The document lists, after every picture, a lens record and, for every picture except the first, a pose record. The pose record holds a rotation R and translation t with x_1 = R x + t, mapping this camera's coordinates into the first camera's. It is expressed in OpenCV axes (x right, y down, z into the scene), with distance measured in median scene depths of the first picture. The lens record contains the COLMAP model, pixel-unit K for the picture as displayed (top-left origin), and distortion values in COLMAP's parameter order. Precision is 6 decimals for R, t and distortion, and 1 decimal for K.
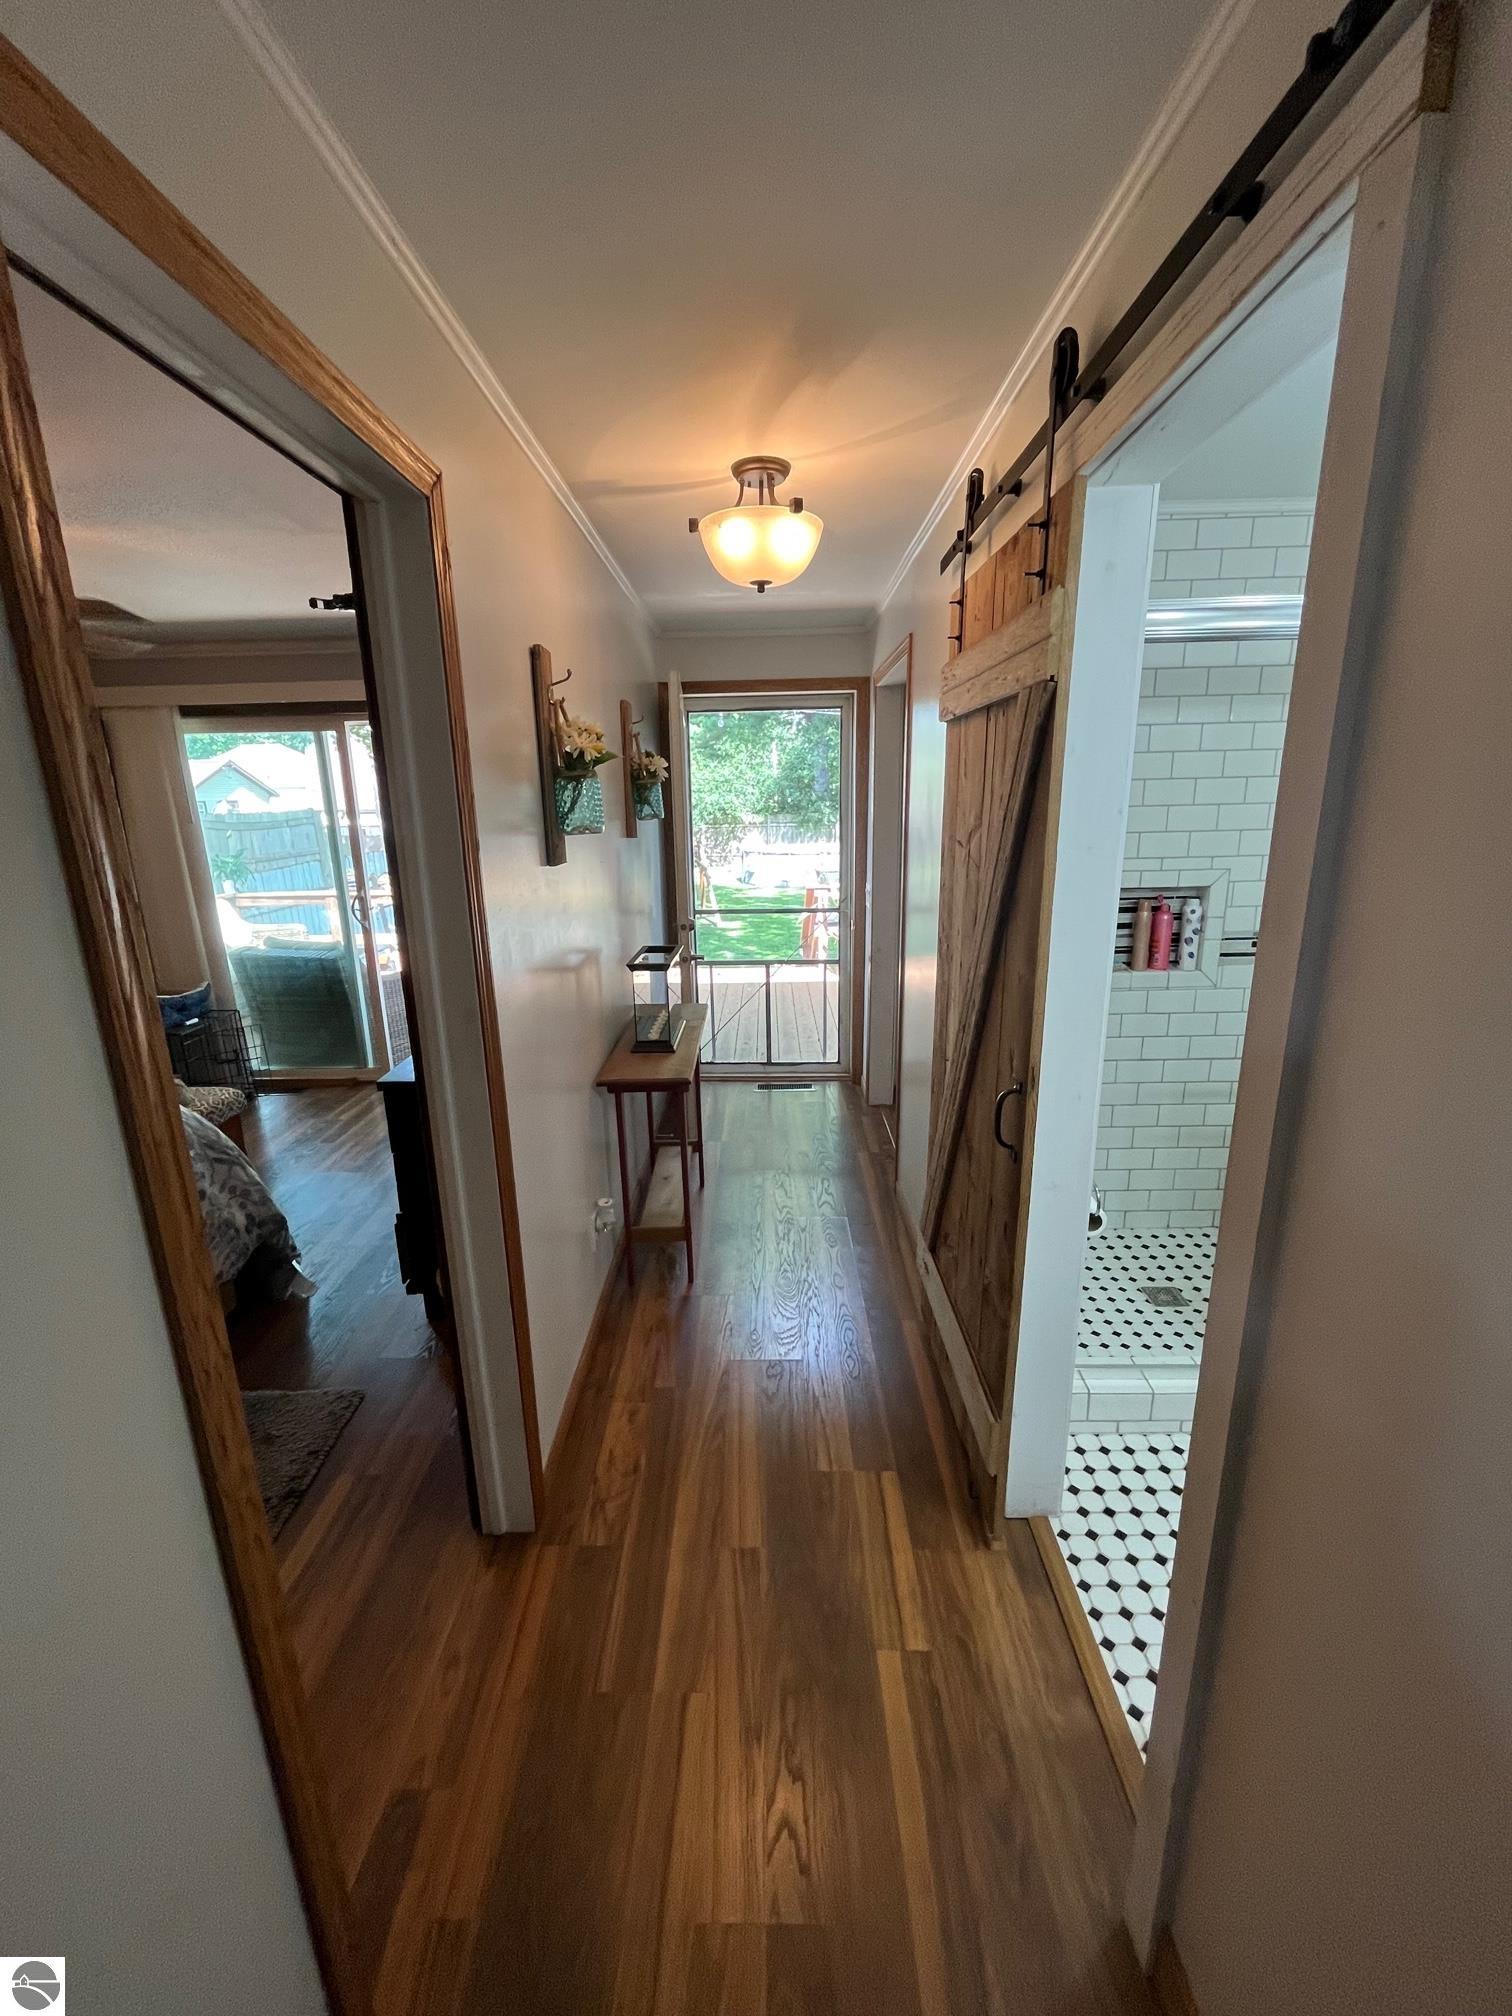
lens RADIAL K [[818.4, 0, 748.1], [0, 818.4, 1010.6], [0, 0, 1]] dist [-0.001058, -0.000507]
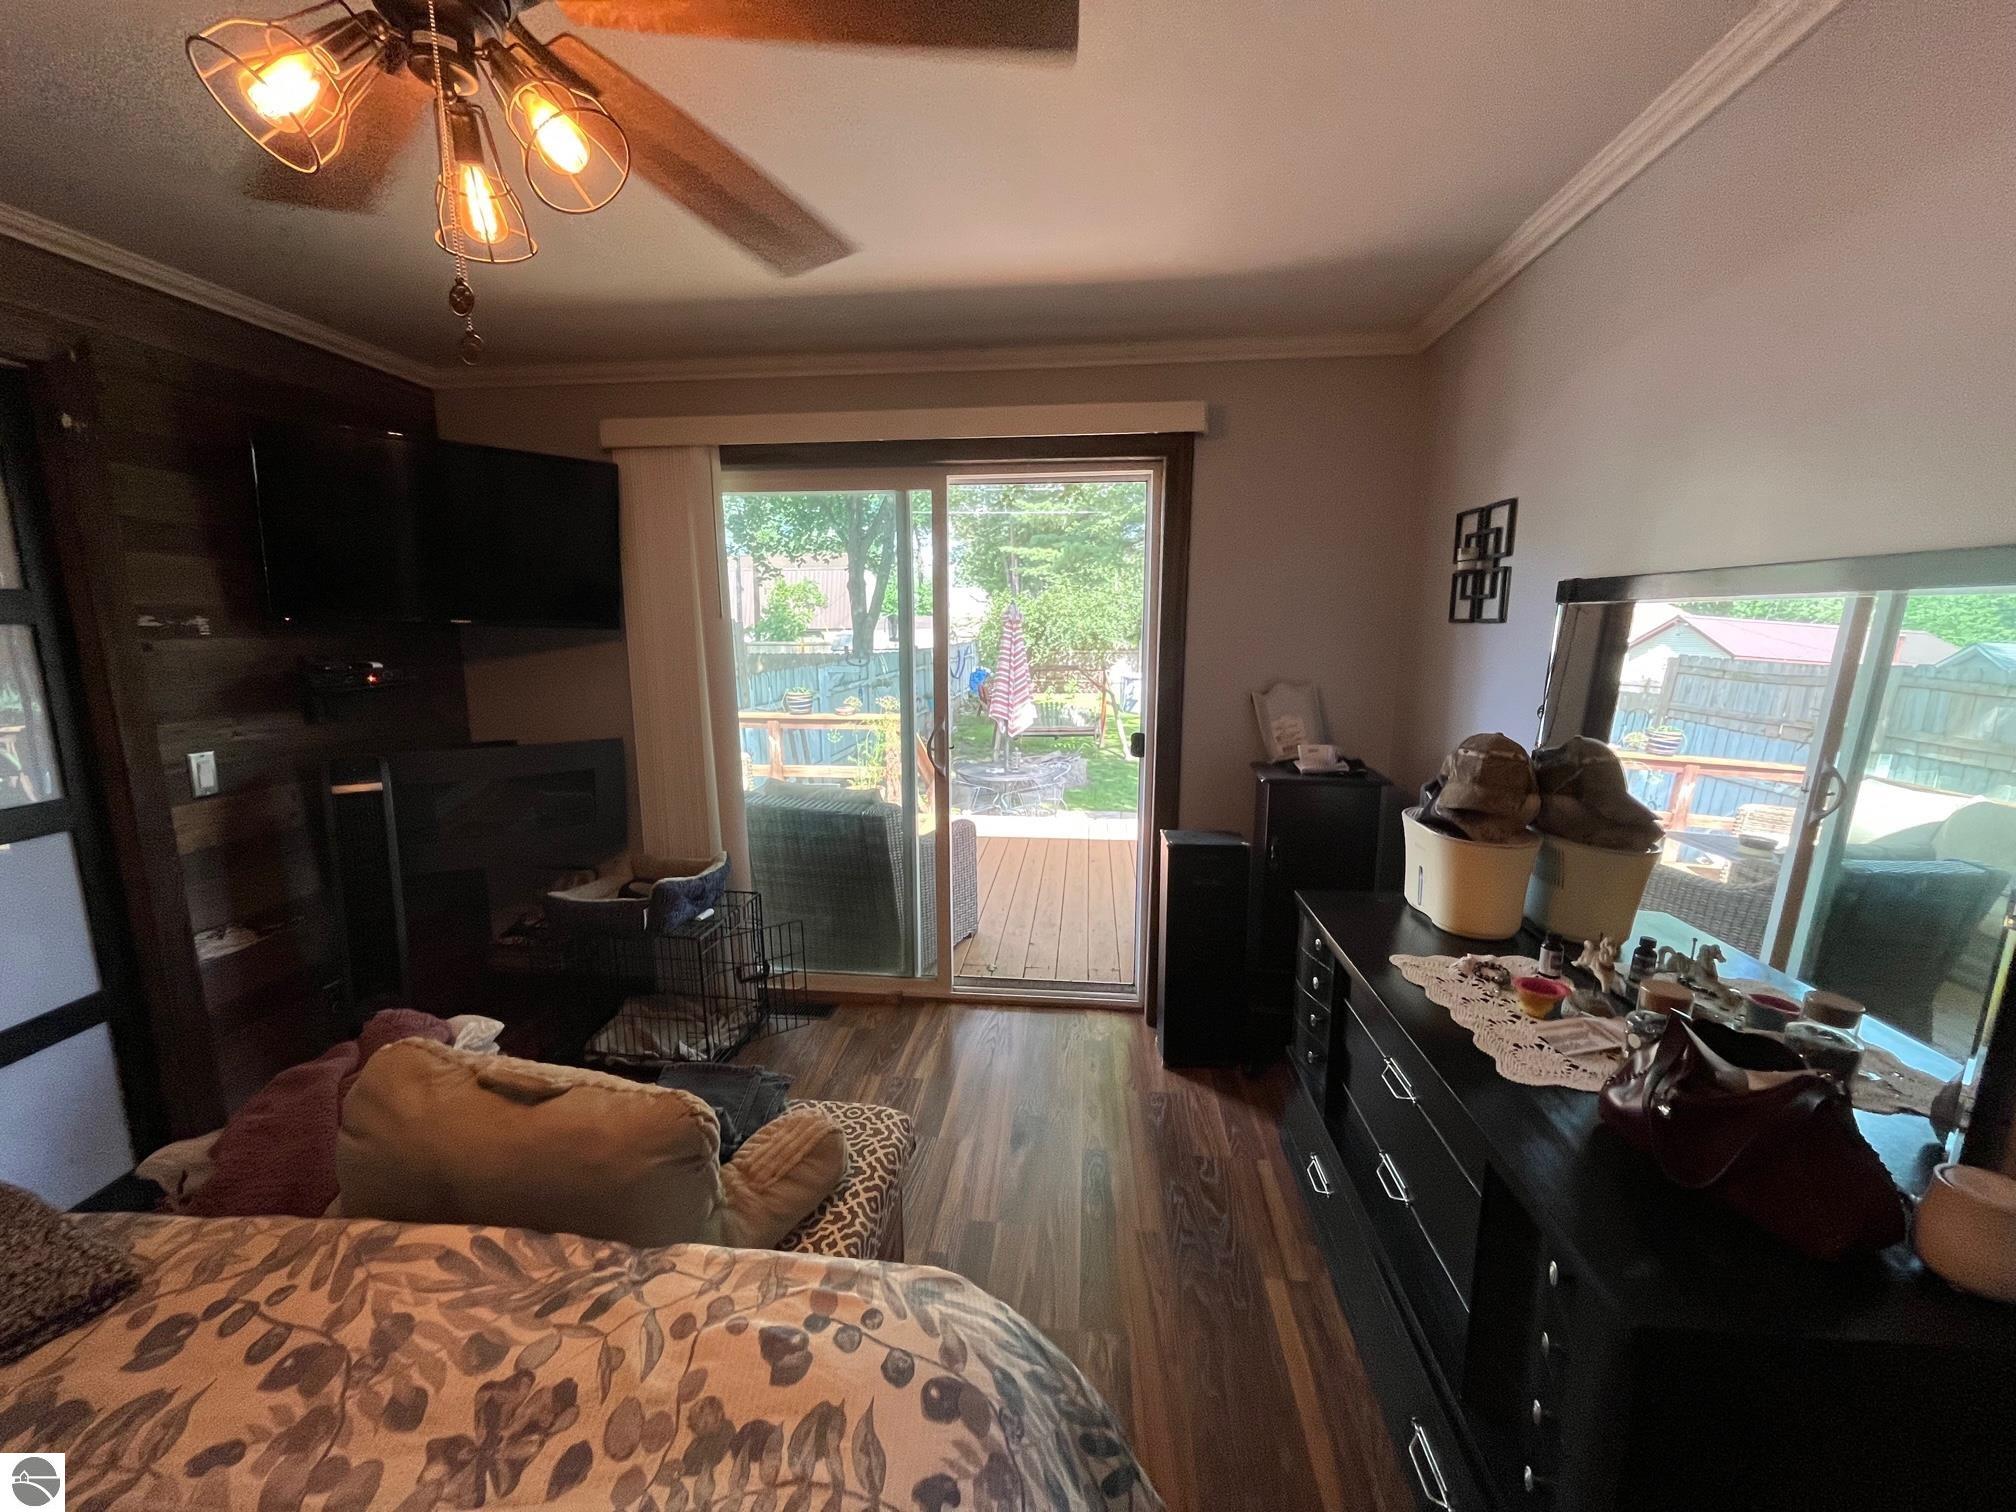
lens RADIAL K [[818.4, 0, 1017.5], [0, 818.4, 758.2], [0, 0, 1]] dist [-0.001058, -0.000507]
pose [[0.997782, 0.030567, -0.059133, -0.347600], [-0.035975, 0.995048, -0.092654, -0.051253], [0.056008, 0.094576, 0.993941, 0.310555]]
